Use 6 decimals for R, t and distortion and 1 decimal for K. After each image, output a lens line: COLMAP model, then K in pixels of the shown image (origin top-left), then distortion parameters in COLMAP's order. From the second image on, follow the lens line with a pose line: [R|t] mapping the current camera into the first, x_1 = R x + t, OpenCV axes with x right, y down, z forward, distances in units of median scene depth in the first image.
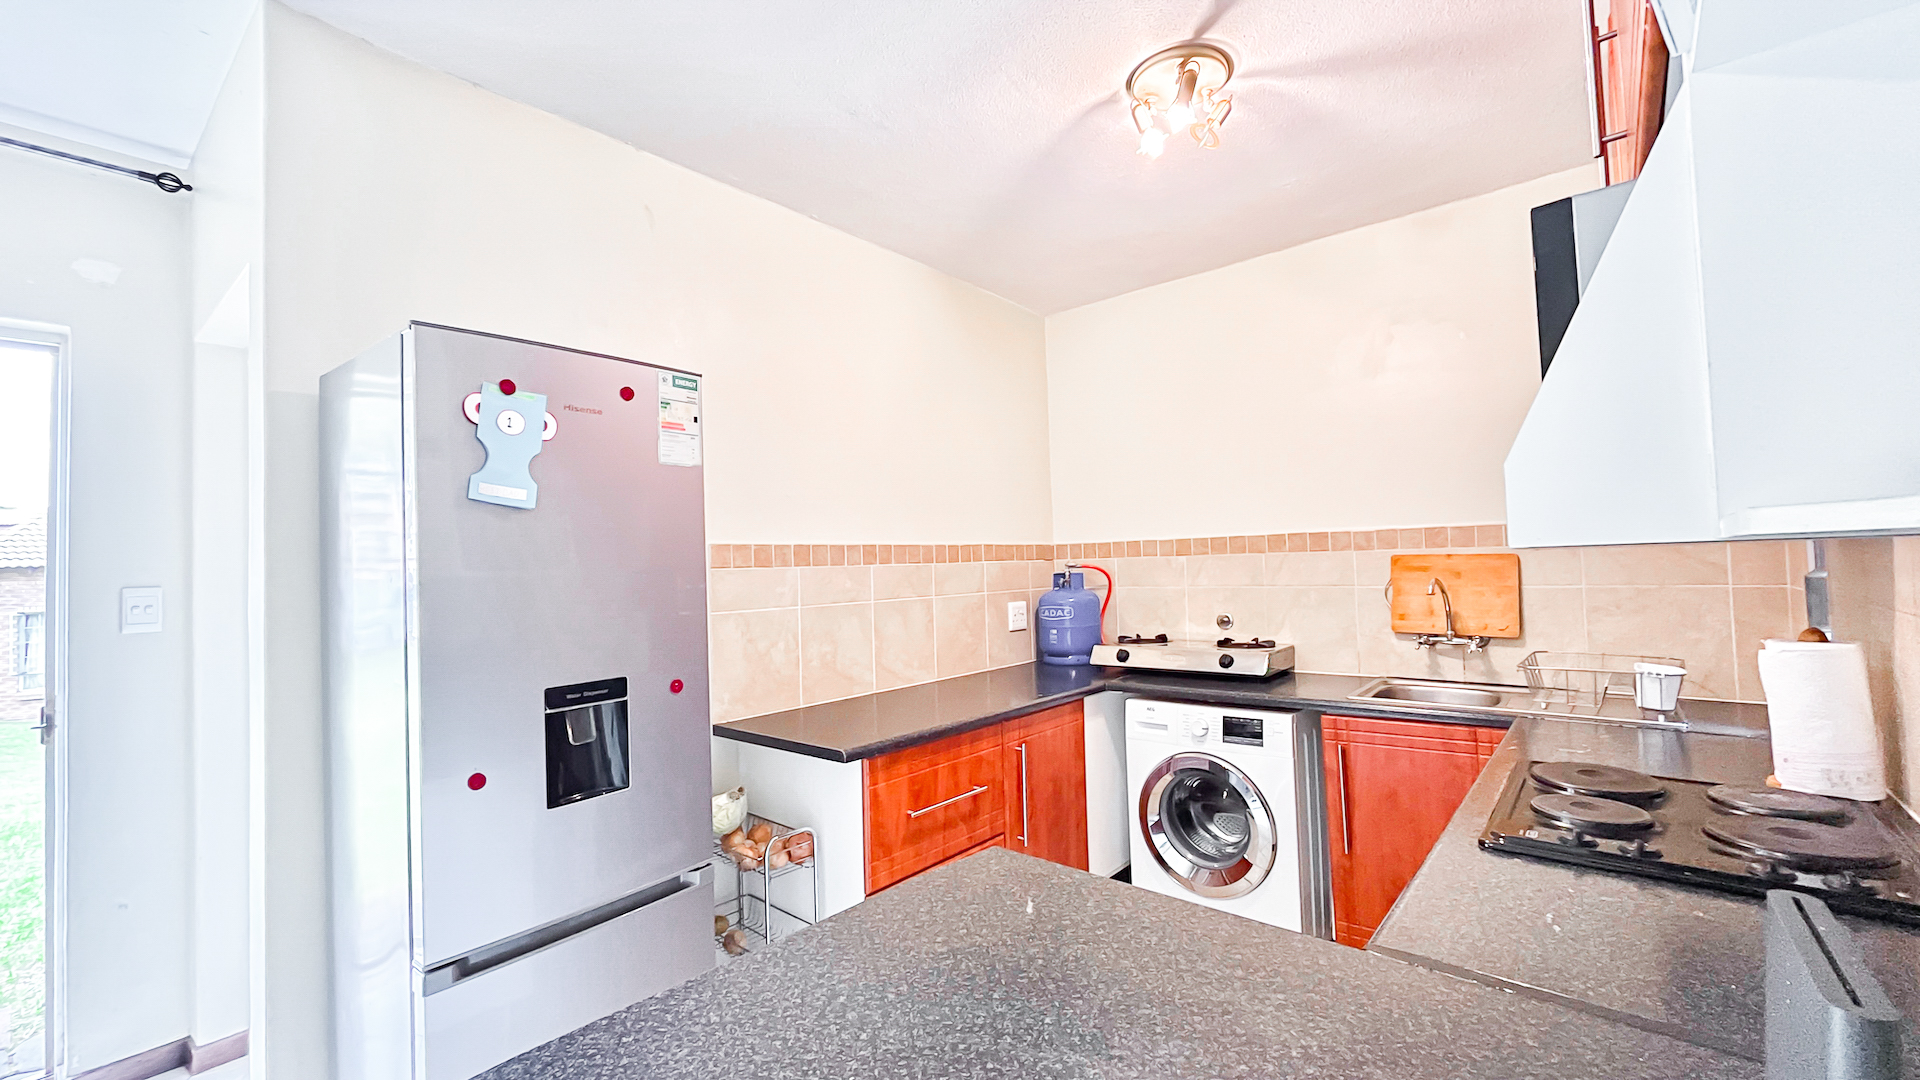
lens RADIAL K [[779.5, 0, 960.0], [0, 779.5, 540.0], [0, 0, 1]] dist [-0.001204, -0.000577]
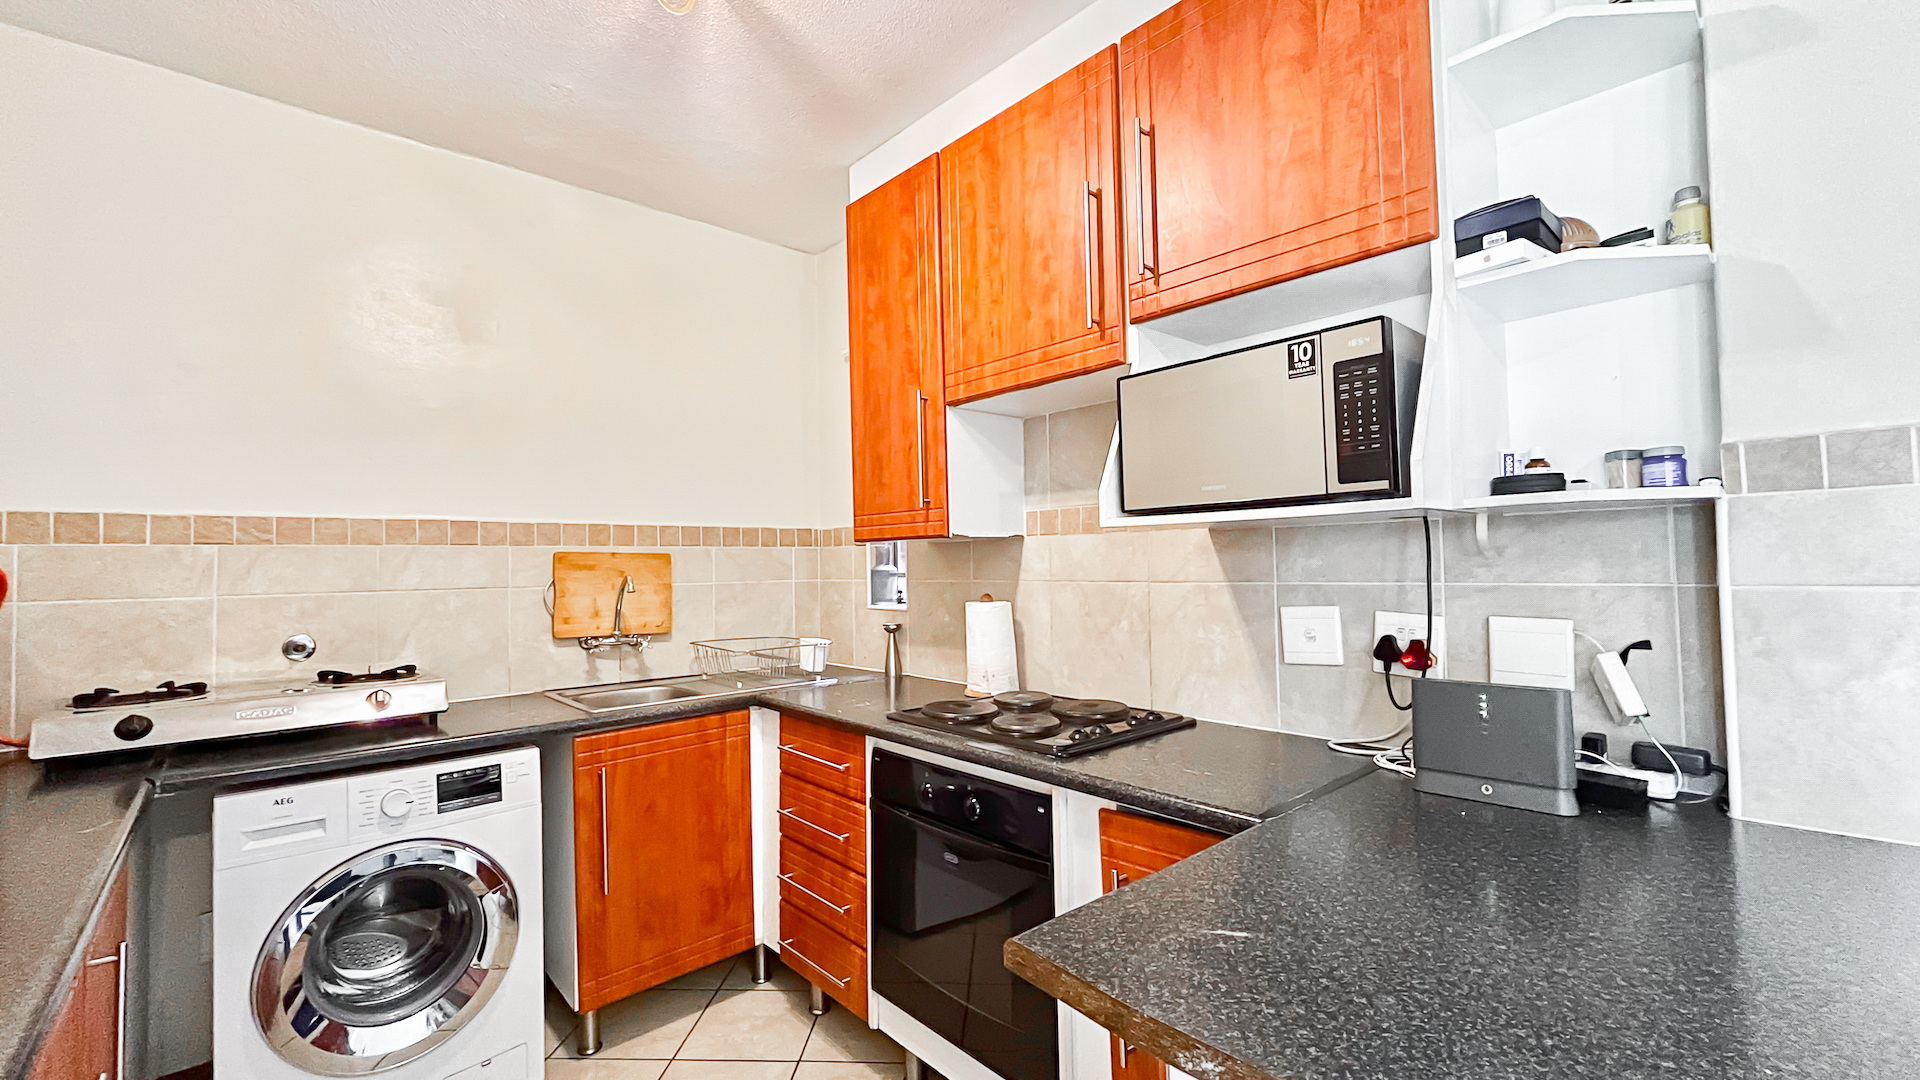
lens RADIAL K [[778.0, 0, 960.0], [0, 778.0, 540.0], [0, 0, 1]] dist [-0.003077, -0.000196]
pose [[0.128051, 0.056962, 0.990130, -0.278290], [-0.017037, 0.998328, -0.055231, 0.048818], [-0.991621, -0.009797, 0.128808, 0.445185]]
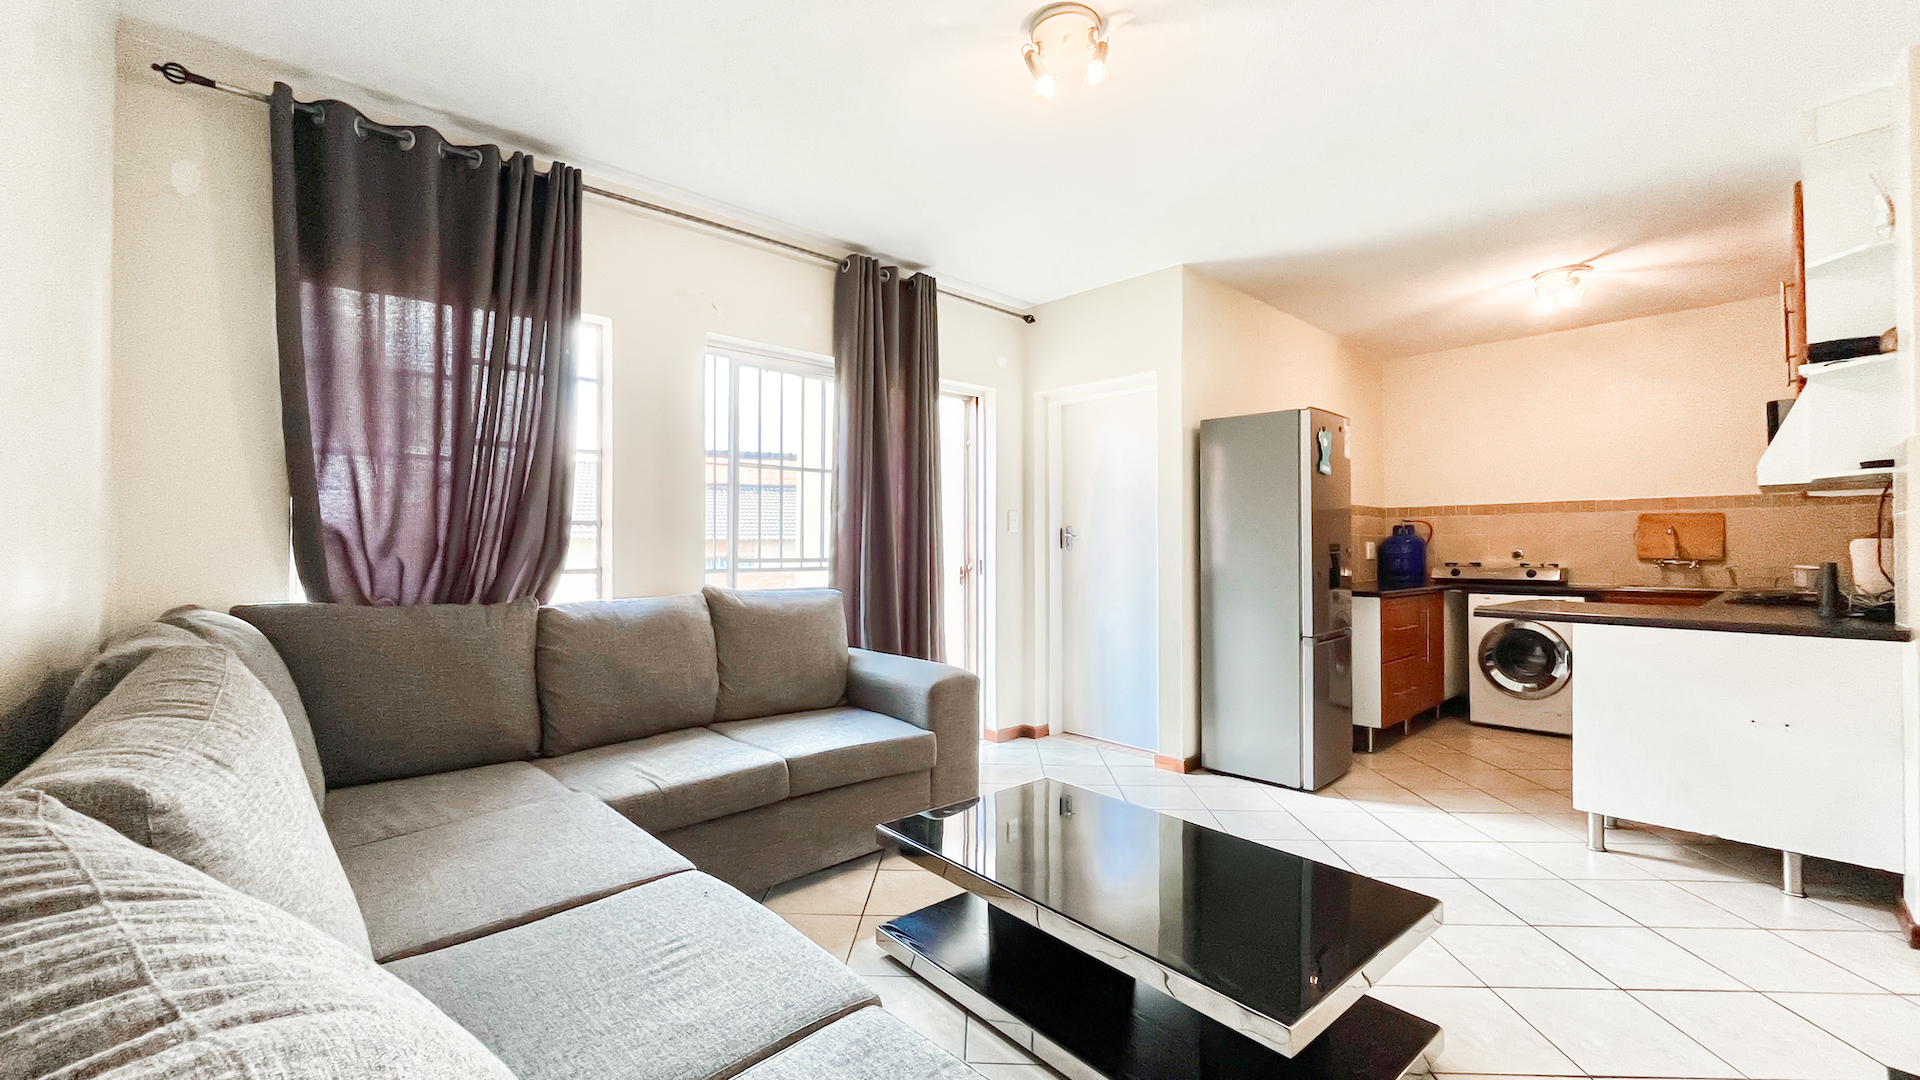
lens RADIAL K [[778.0, 0, 960.0], [0, 778.0, 540.0], [0, 0, 1]] dist [-0.003077, -0.000196]
pose [[0.993034, 0.026729, -0.114756, -0.761159], [-0.024284, 0.999448, 0.022658, 0.077073], [0.115298, -0.019713, 0.993135, -0.901838]]
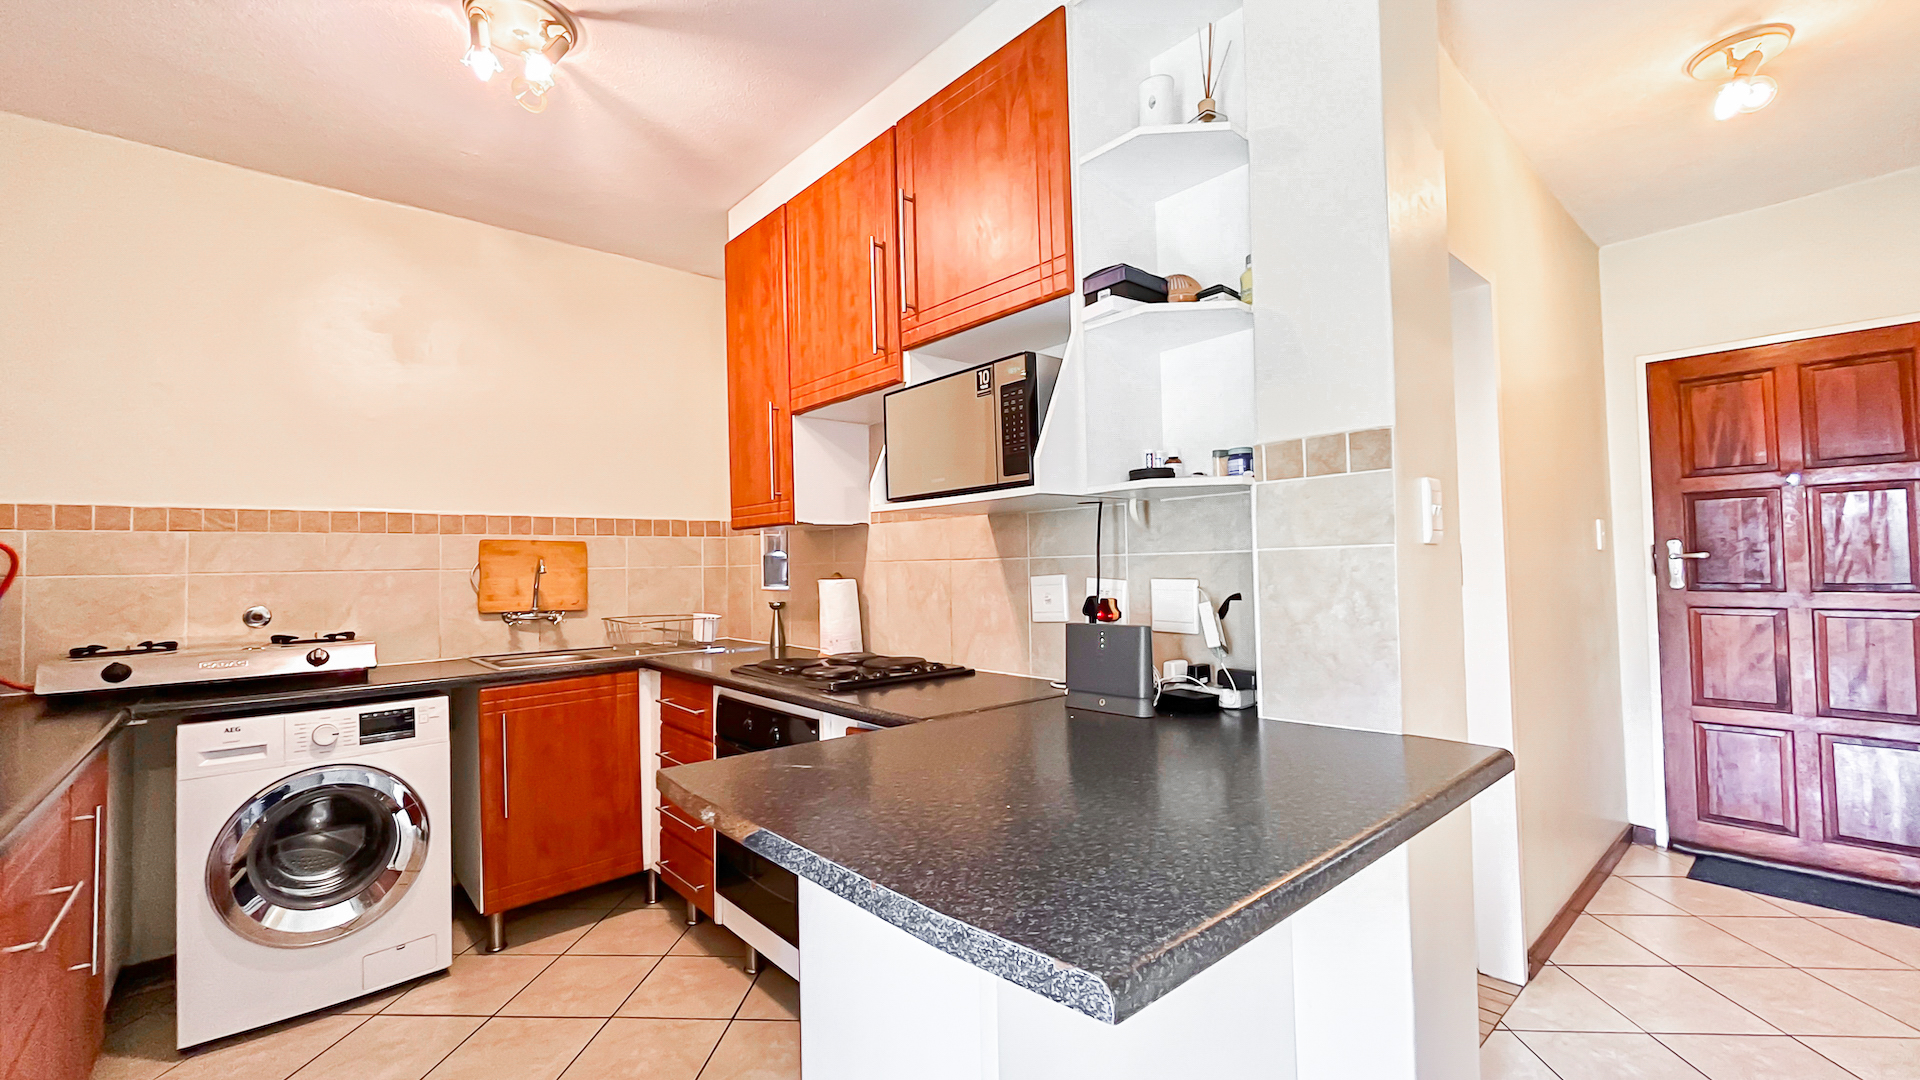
lens RADIAL K [[779.5, 0, 960.0], [0, 779.5, 540.0], [0, 0, 1]] dist [-0.001204, -0.000577]
pose [[0.138089, 0.057046, 0.988776, -0.408457], [-0.014213, 0.998351, -0.055614, 0.071771], [-0.990318, -0.006374, 0.138672, 0.226665]]
